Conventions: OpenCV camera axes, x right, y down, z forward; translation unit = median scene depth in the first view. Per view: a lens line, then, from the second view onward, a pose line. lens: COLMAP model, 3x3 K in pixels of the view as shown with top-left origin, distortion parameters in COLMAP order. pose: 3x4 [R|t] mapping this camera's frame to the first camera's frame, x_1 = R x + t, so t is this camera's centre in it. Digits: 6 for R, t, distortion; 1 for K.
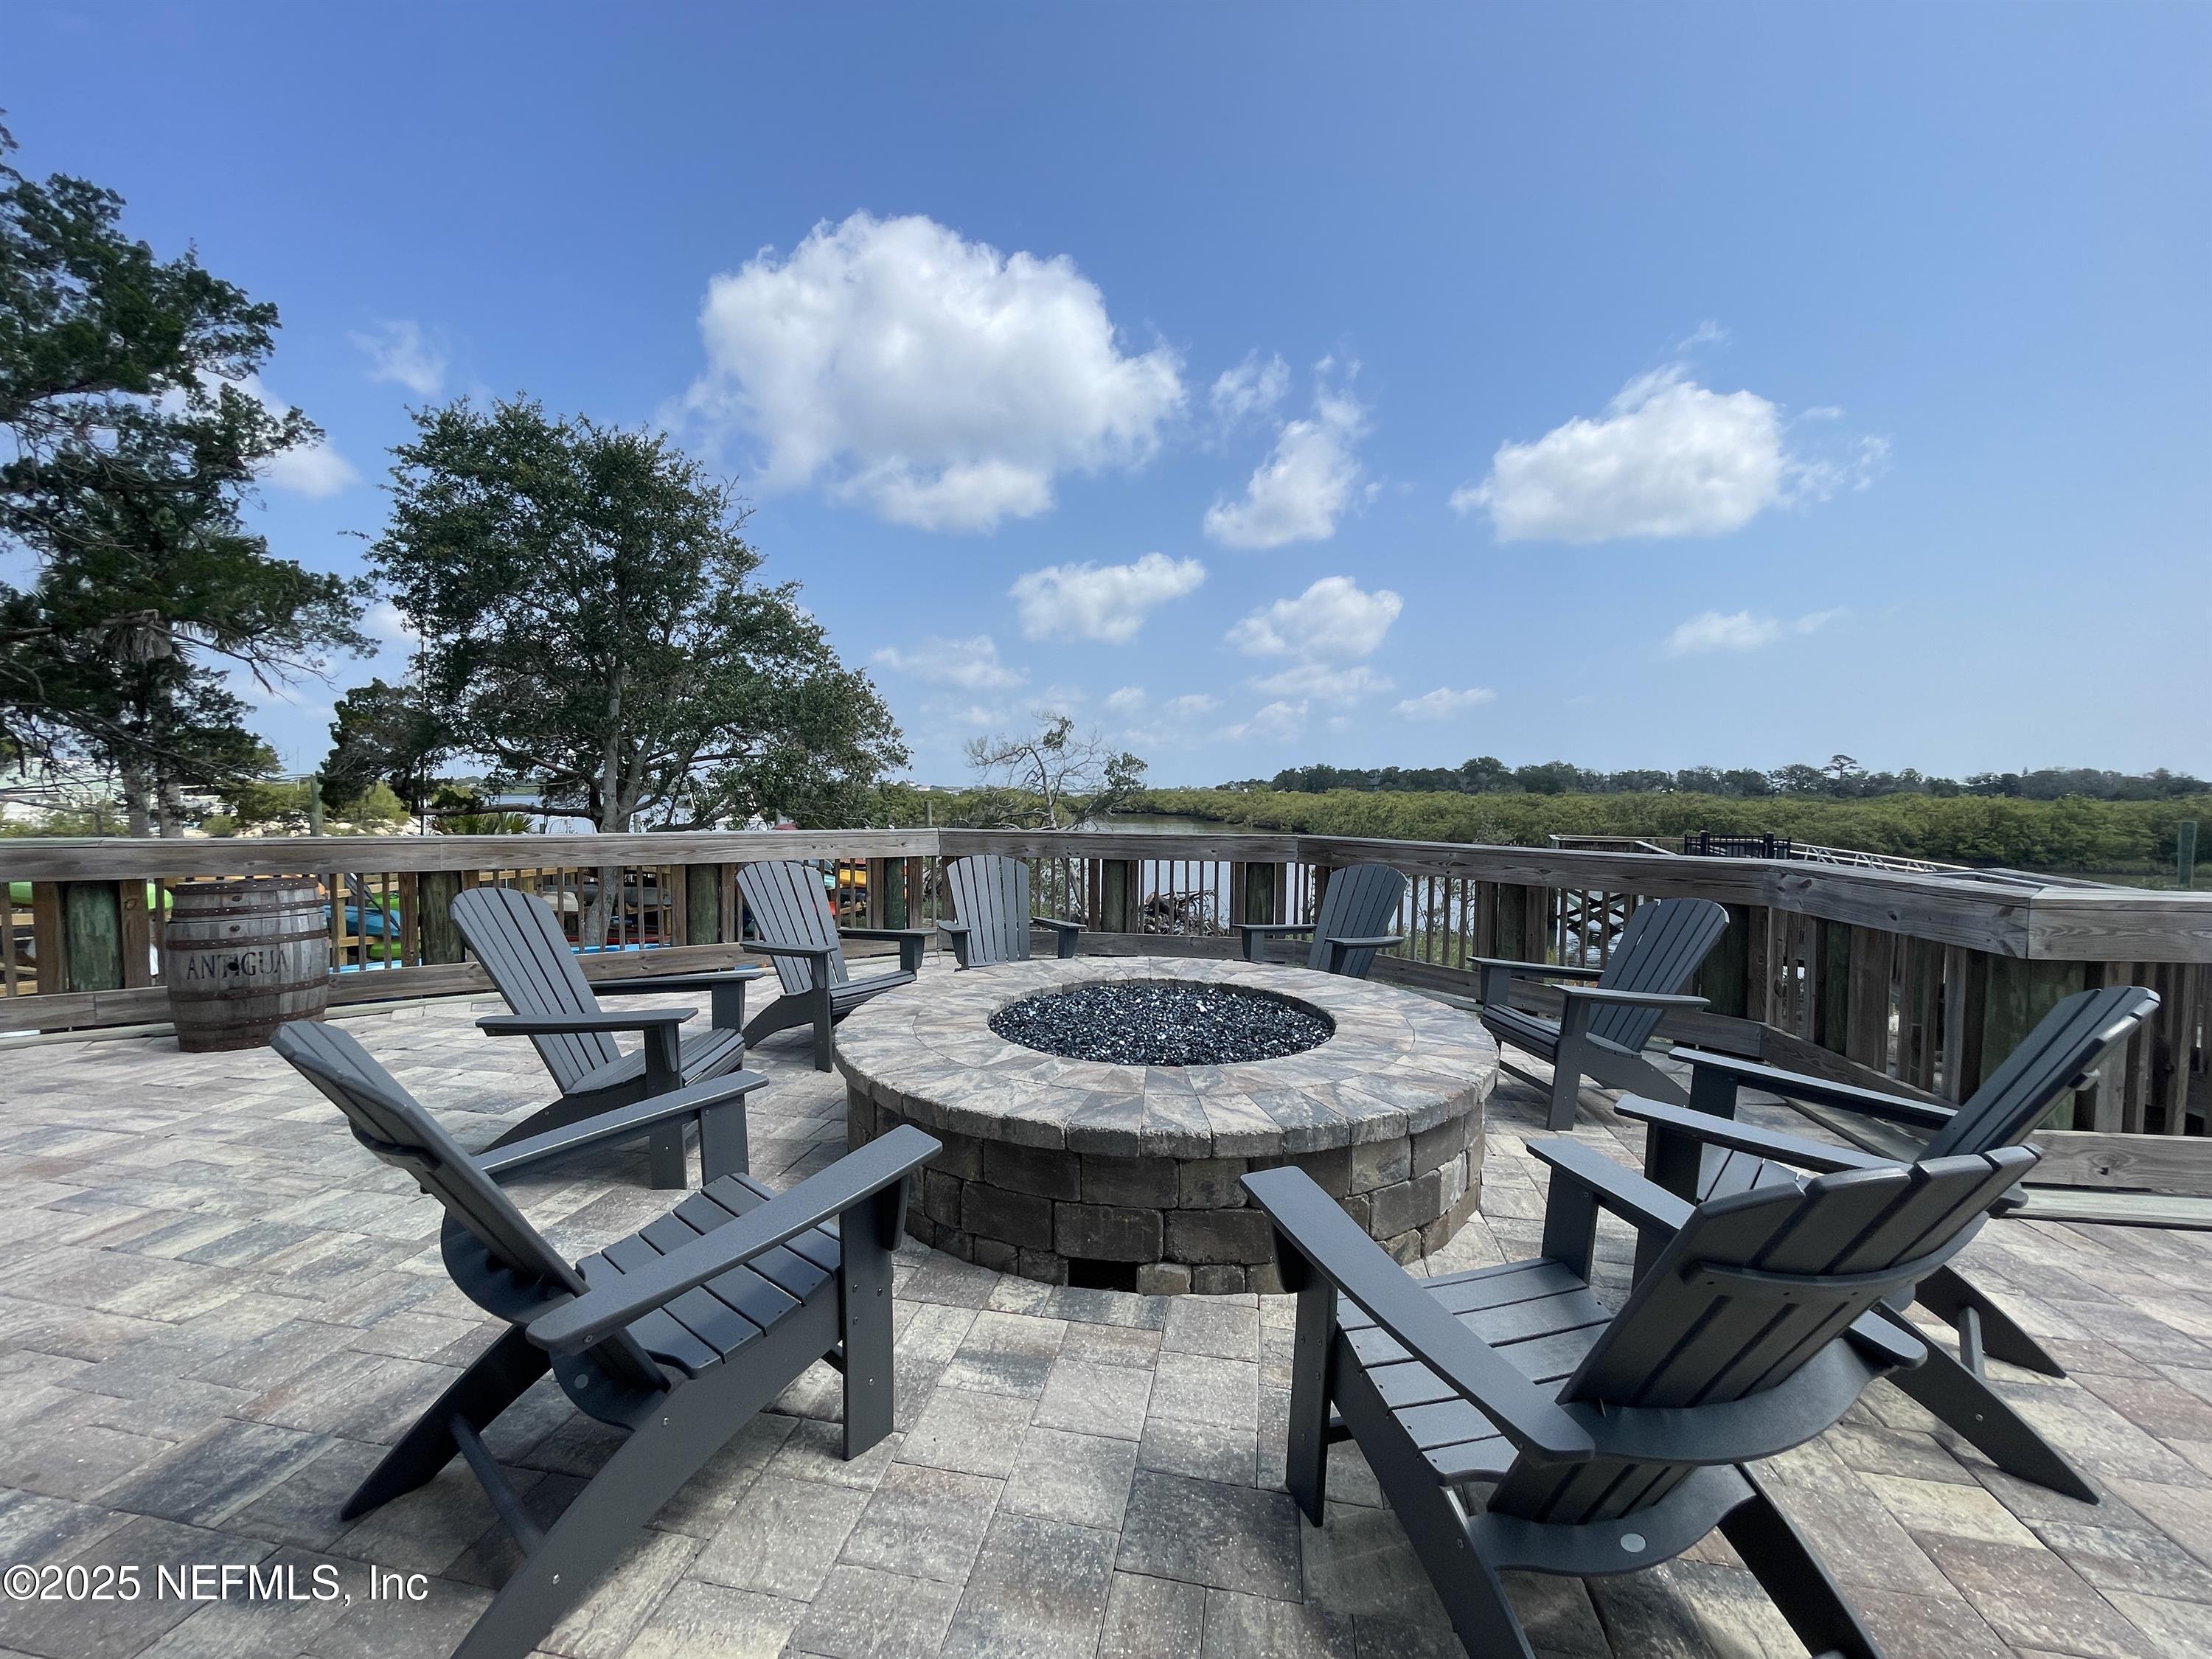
lens RADIAL K [[895.6, 0, 1099.2], [0, 895.6, 832.3], [0, 0, 1]] dist [-0.002712, 0.000770]
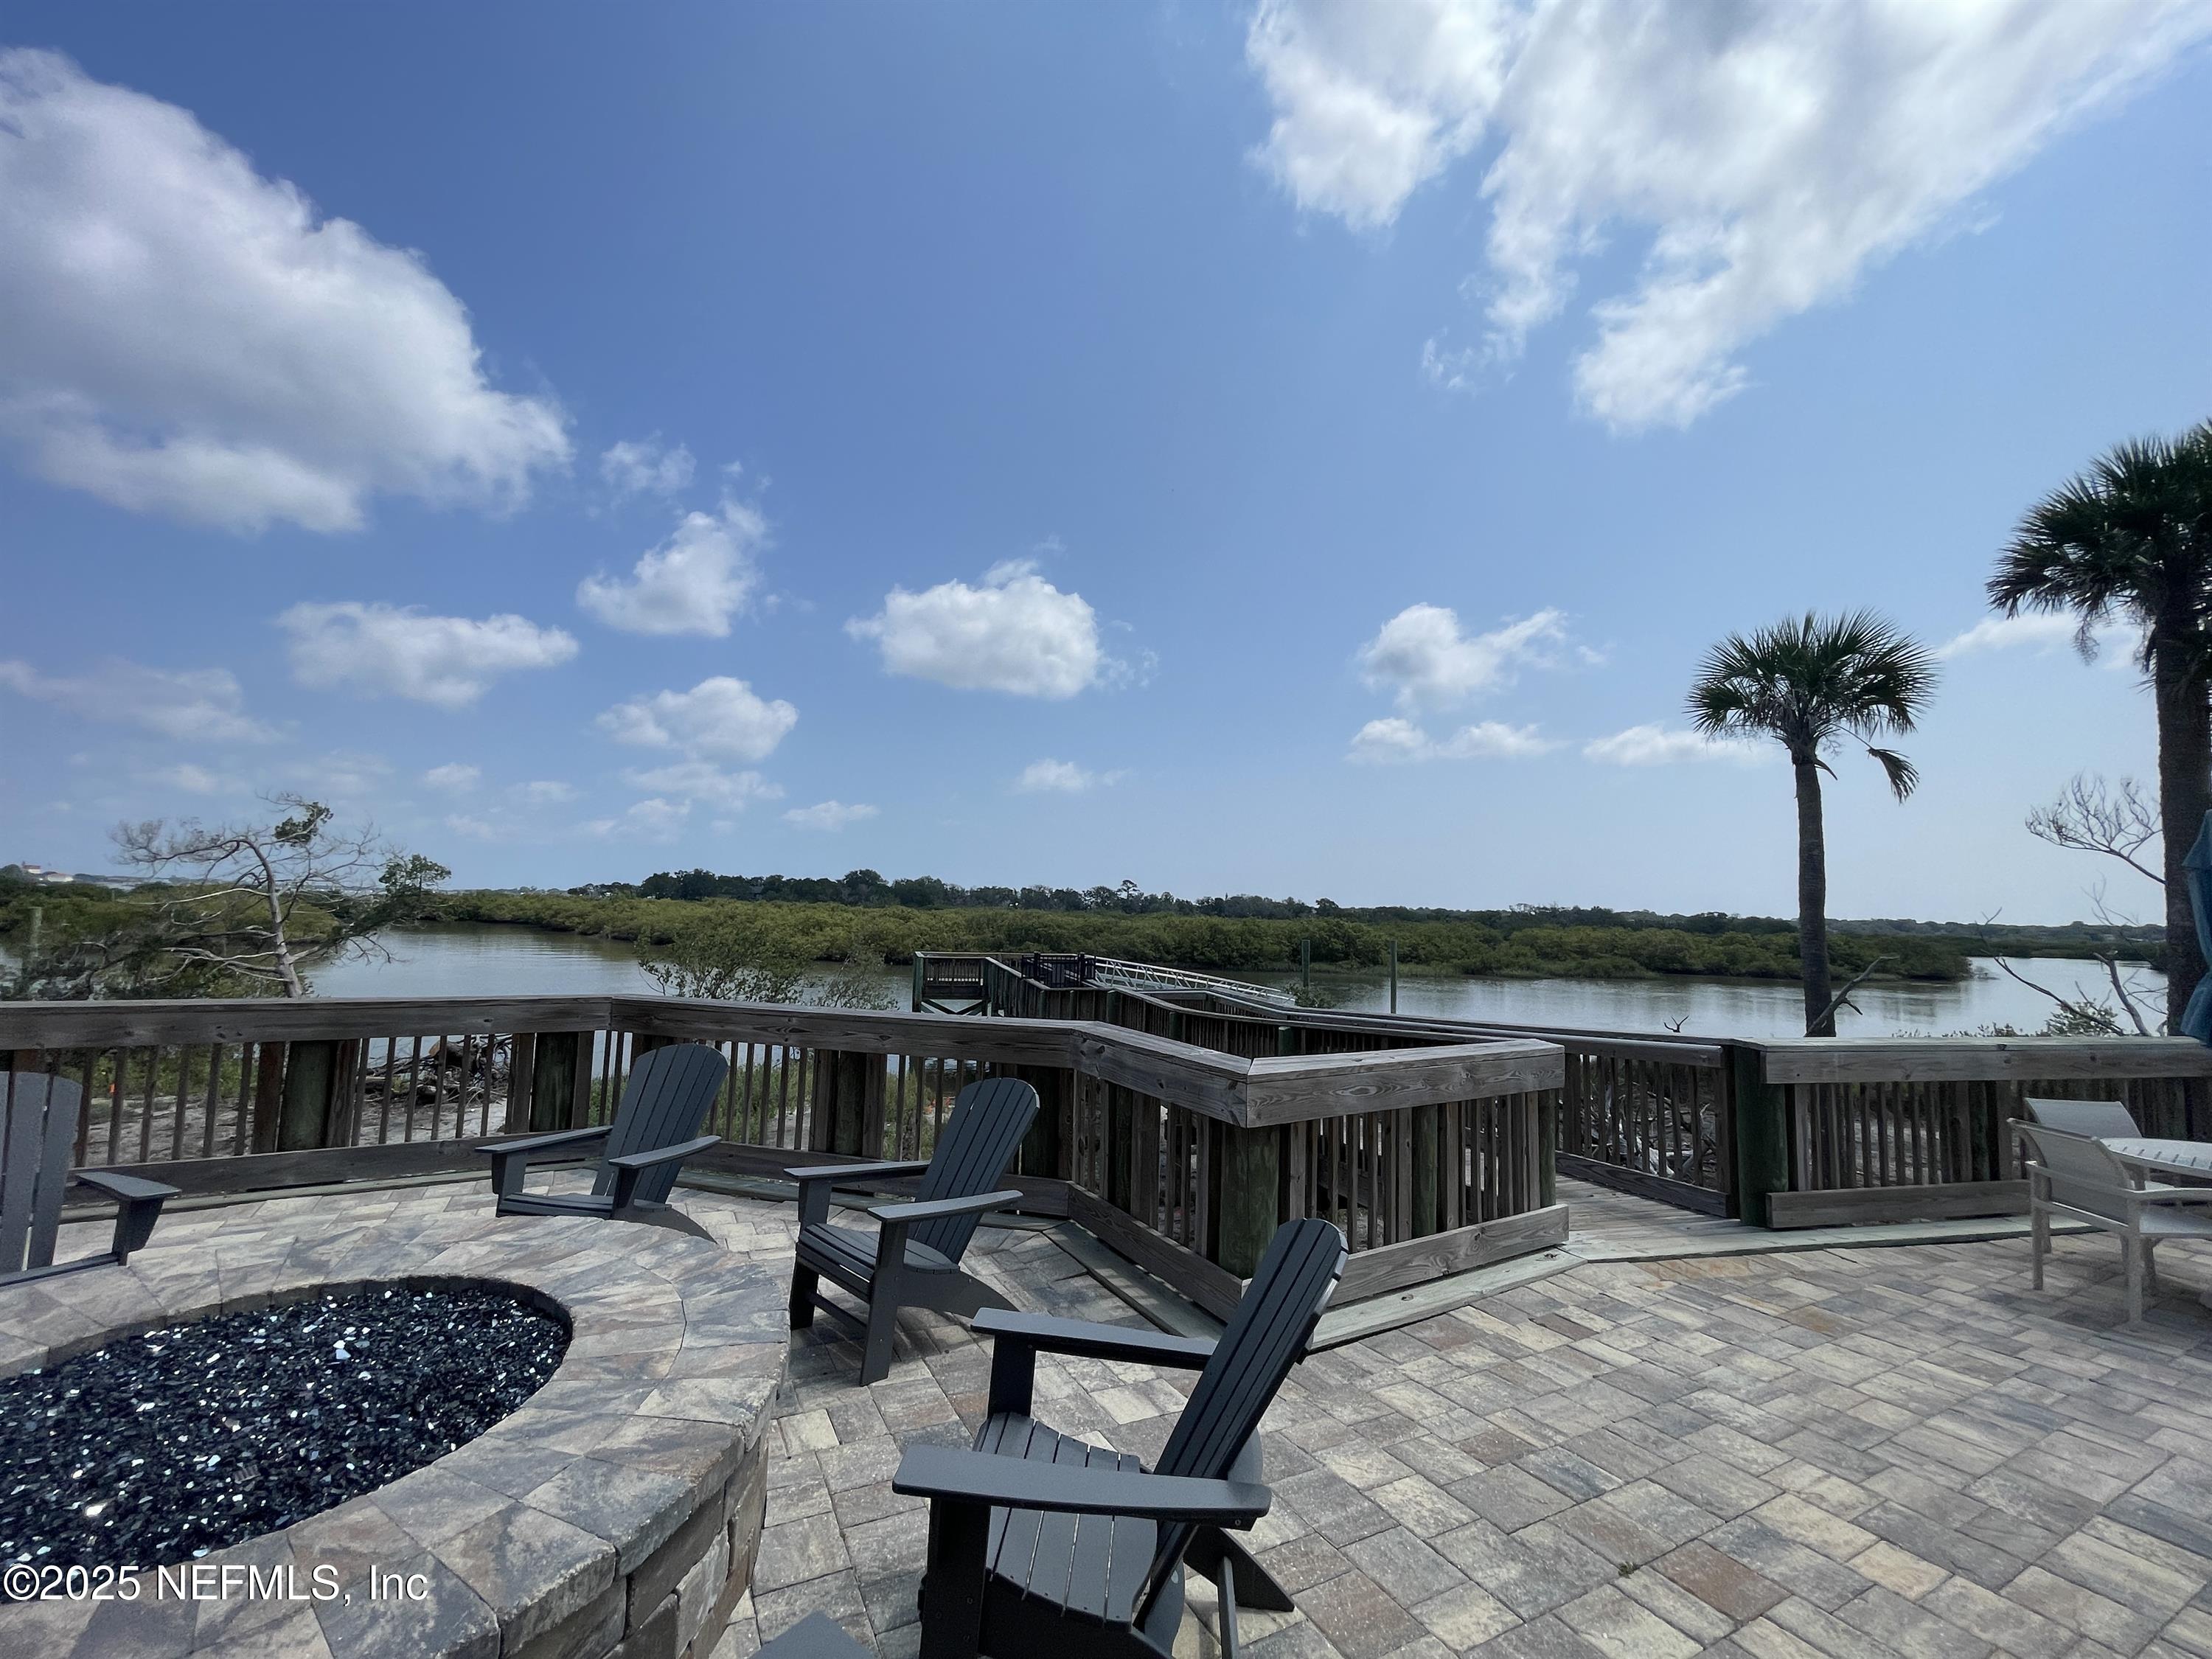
lens RADIAL K [[895.6, 0, 1099.2], [0, 895.6, 832.3], [0, 0, 1]] dist [-0.002712, 0.000770]
pose [[0.789257, 0.076674, 0.609258, 0.006894], [-0.002909, 0.992630, -0.121152, -0.005009], [-0.614057, 0.093848, 0.783663, 0.008098]]
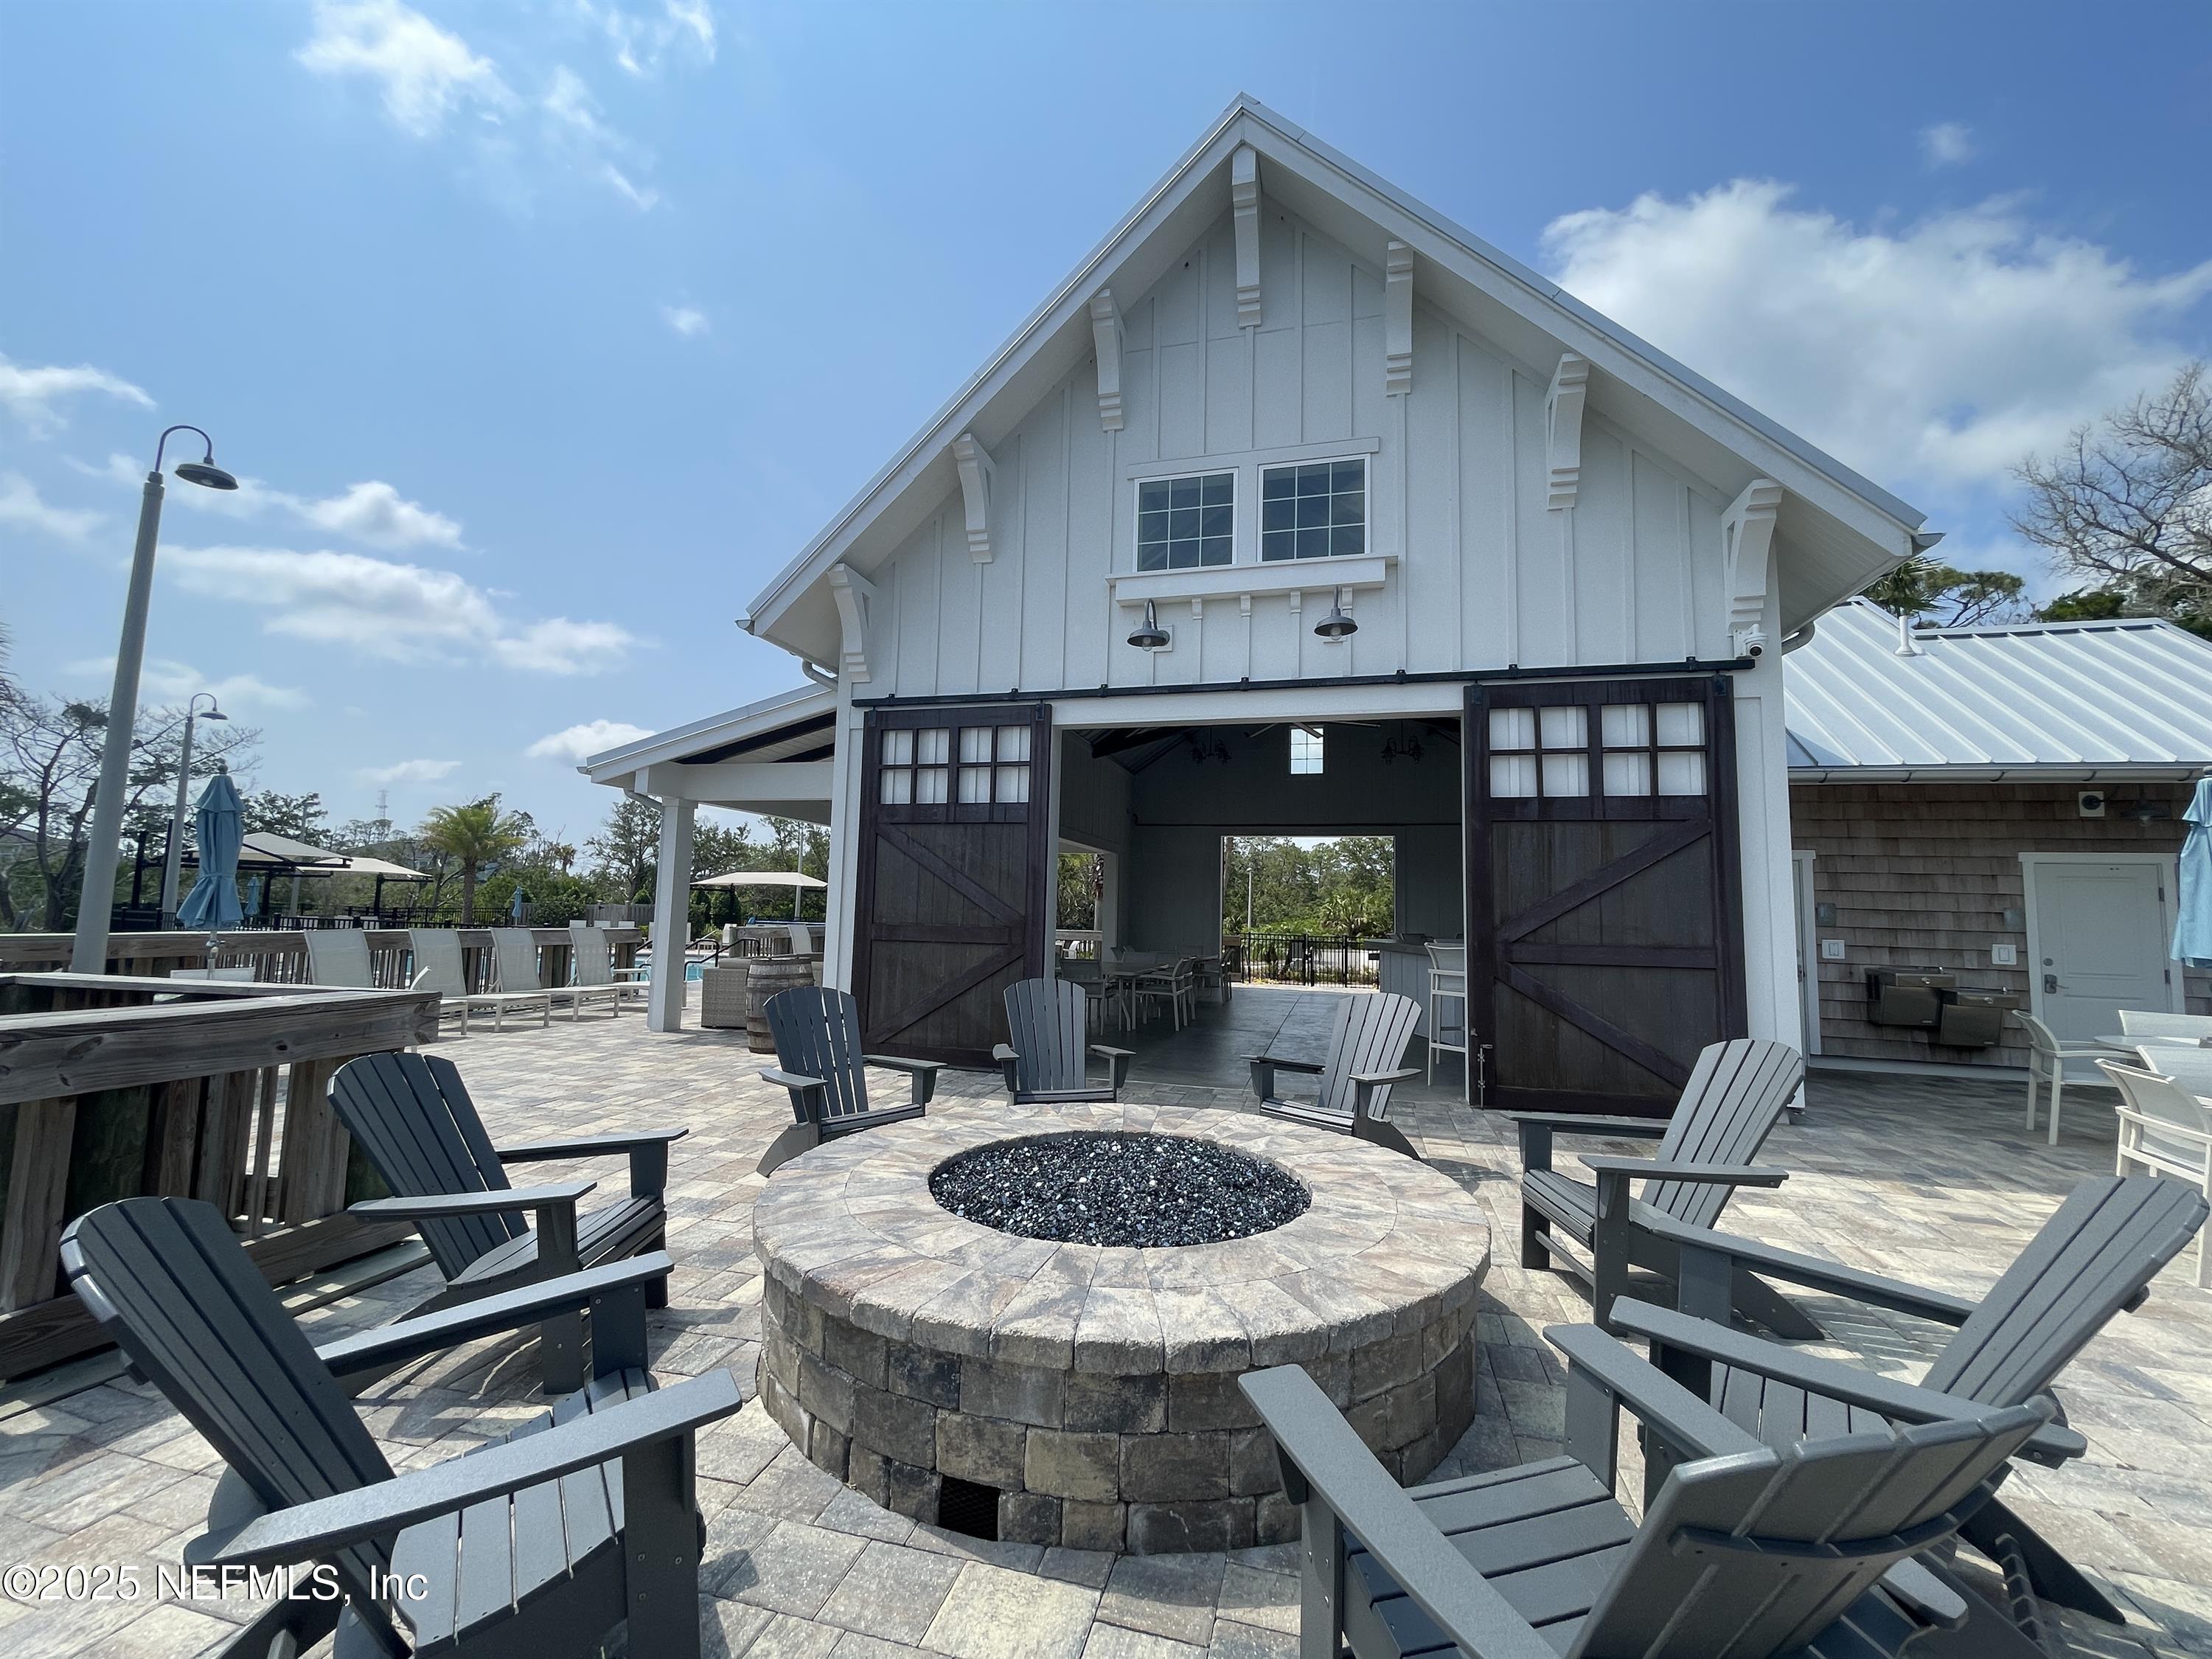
lens RADIAL K [[895.6, 0, 1099.2], [0, 895.6, 832.3], [0, 0, 1]] dist [-0.002712, 0.000770]
pose [[-0.995220, -0.016195, 0.096306, 0.000397], [-0.020262, 0.998937, -0.041404, -0.005752], [-0.095533, -0.043157, -0.994490, 0.103143]]
